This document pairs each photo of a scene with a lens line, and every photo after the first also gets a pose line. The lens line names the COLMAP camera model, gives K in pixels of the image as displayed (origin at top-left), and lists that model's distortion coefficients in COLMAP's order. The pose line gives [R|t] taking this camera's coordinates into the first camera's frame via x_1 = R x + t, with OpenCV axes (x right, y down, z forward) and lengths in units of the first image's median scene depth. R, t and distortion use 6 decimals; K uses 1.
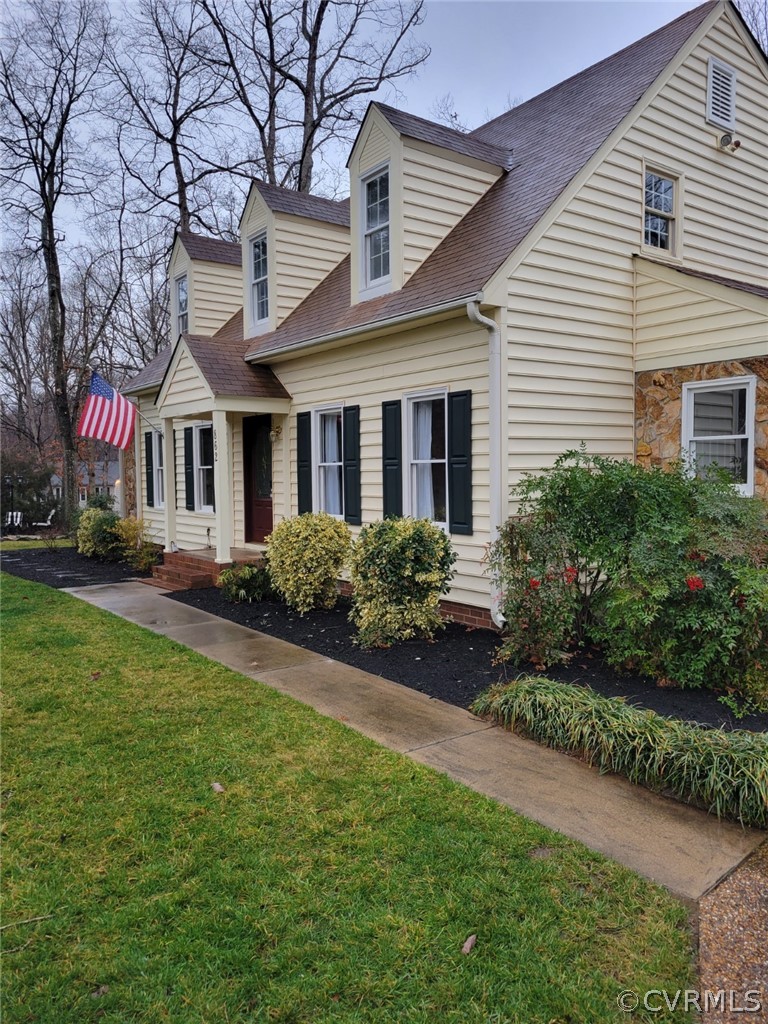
lens RADIAL K [[757.8, 0, 386.7], [0, 757.8, 510.2], [0, 0, 1]] dist [0.052298, -0.039653]
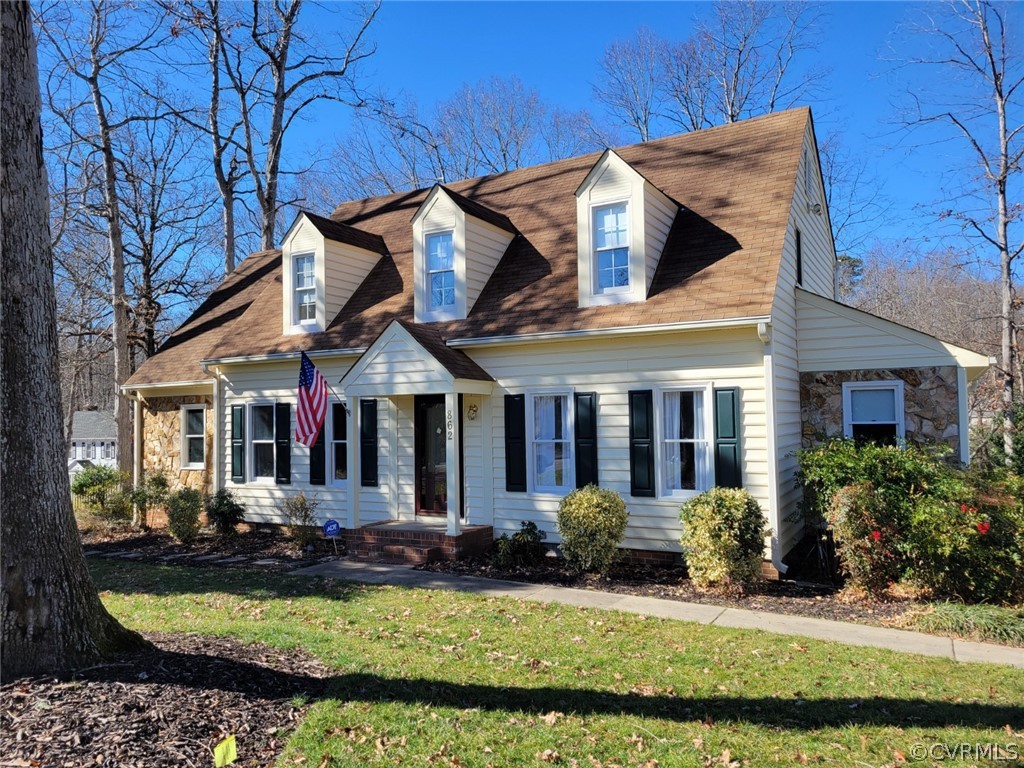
lens RADIAL K [[757.8, 0, 508.0], [0, 757.8, 387.9], [0, 0, 1]] dist [0.052298, -0.039653]
pose [[0.923111, 0.015159, 0.384235, -0.675772], [0.024409, 0.994898, -0.097892, -0.035131], [-0.383758, 0.099744, 0.918031, -0.033269]]
